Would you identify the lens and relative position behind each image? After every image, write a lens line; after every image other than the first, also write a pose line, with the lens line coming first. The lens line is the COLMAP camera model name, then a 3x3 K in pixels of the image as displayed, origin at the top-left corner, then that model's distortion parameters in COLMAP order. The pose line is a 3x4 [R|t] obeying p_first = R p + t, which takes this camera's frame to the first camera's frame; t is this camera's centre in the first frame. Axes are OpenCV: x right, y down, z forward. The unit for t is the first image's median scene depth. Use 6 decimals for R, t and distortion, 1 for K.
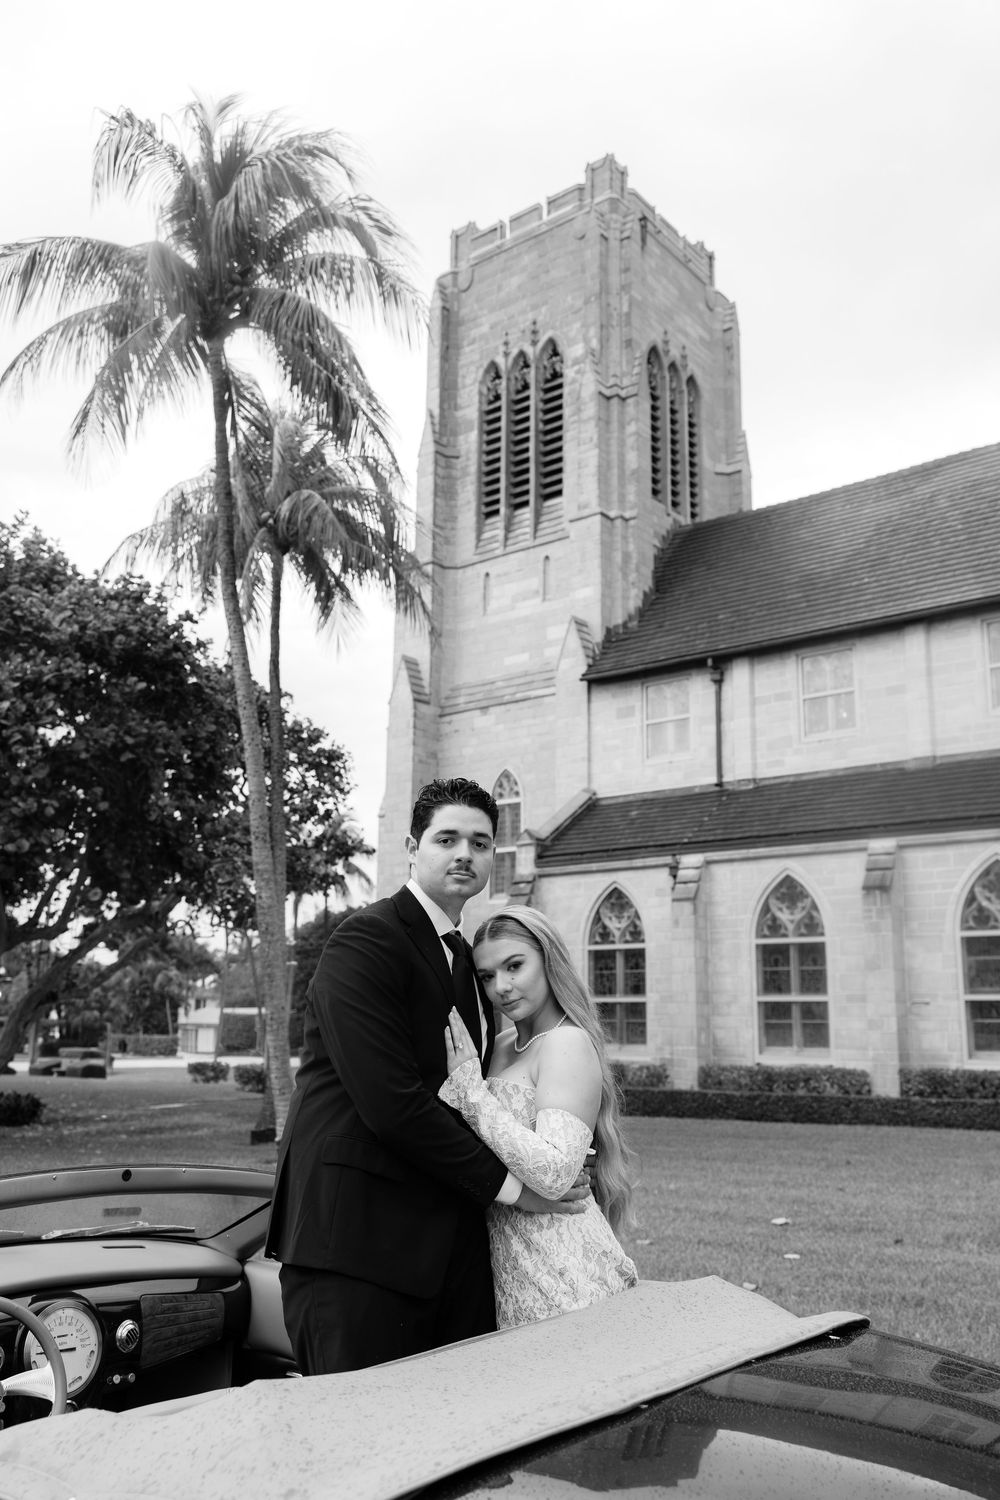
lens RADIAL K [[1264.3, 0, 493.0], [0, 1264.3, 753.7], [0, 0, 1]] dist [-0.011315, 0.002730]
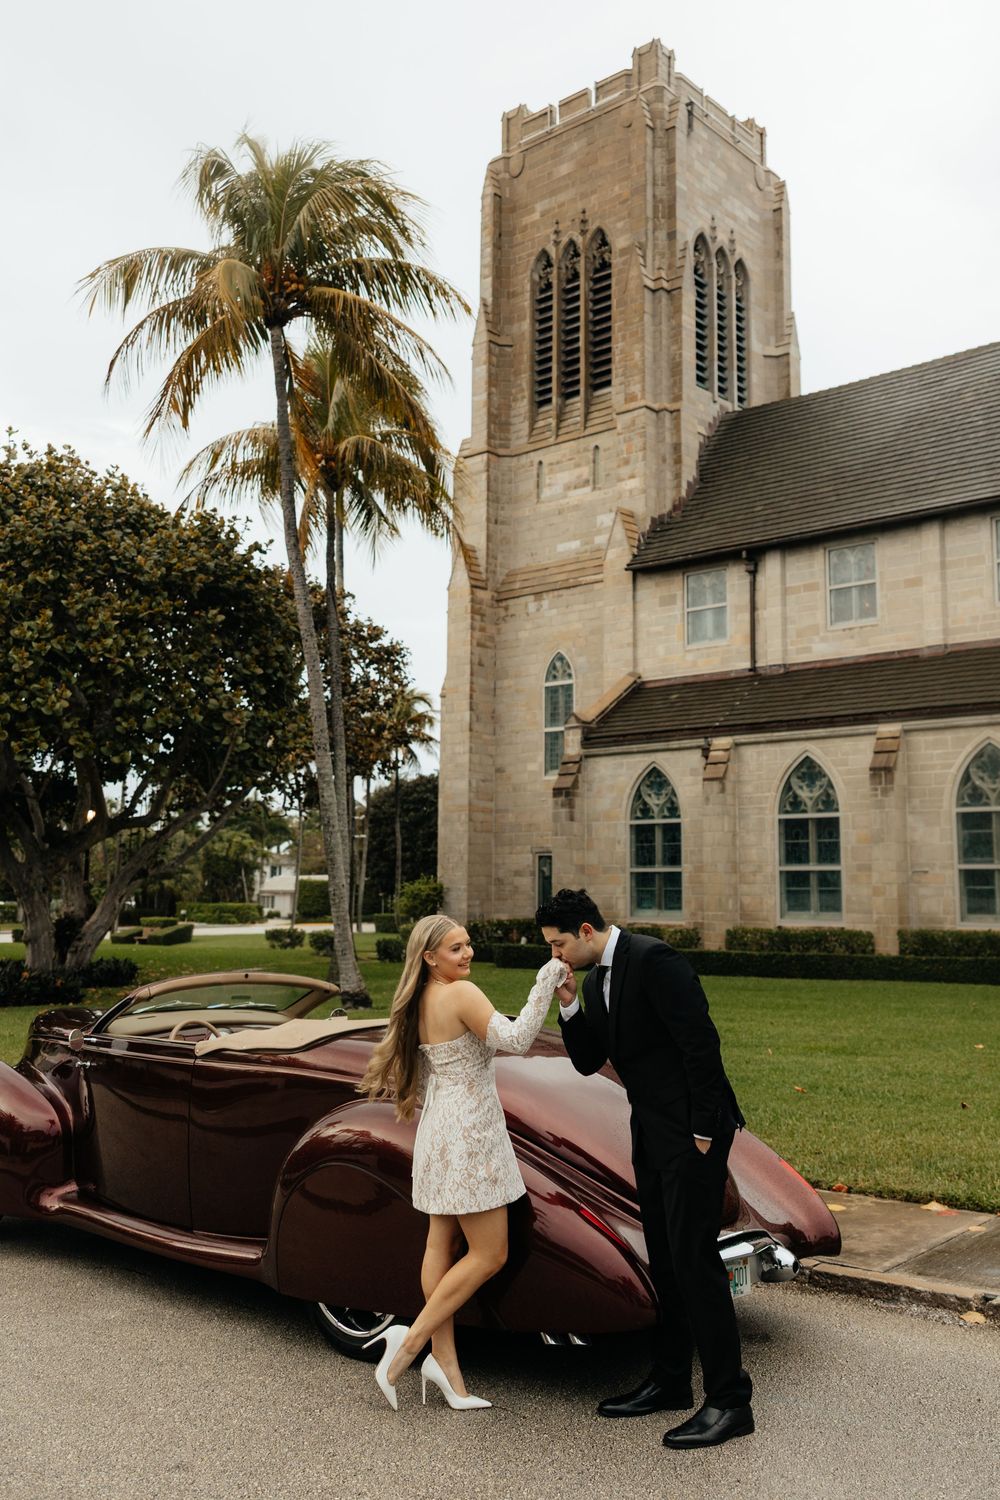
lens RADIAL K [[1342.7, 0, 547.1], [0, 1342.7, 697.3], [0, 0, 1]] dist [0.000964, 0.002631]
pose [[0.999638, -0.011604, -0.024282, 0.030314], [0.013268, 0.997490, 0.069555, -0.031691], [0.023413, -0.069852, 0.997283, -0.131247]]
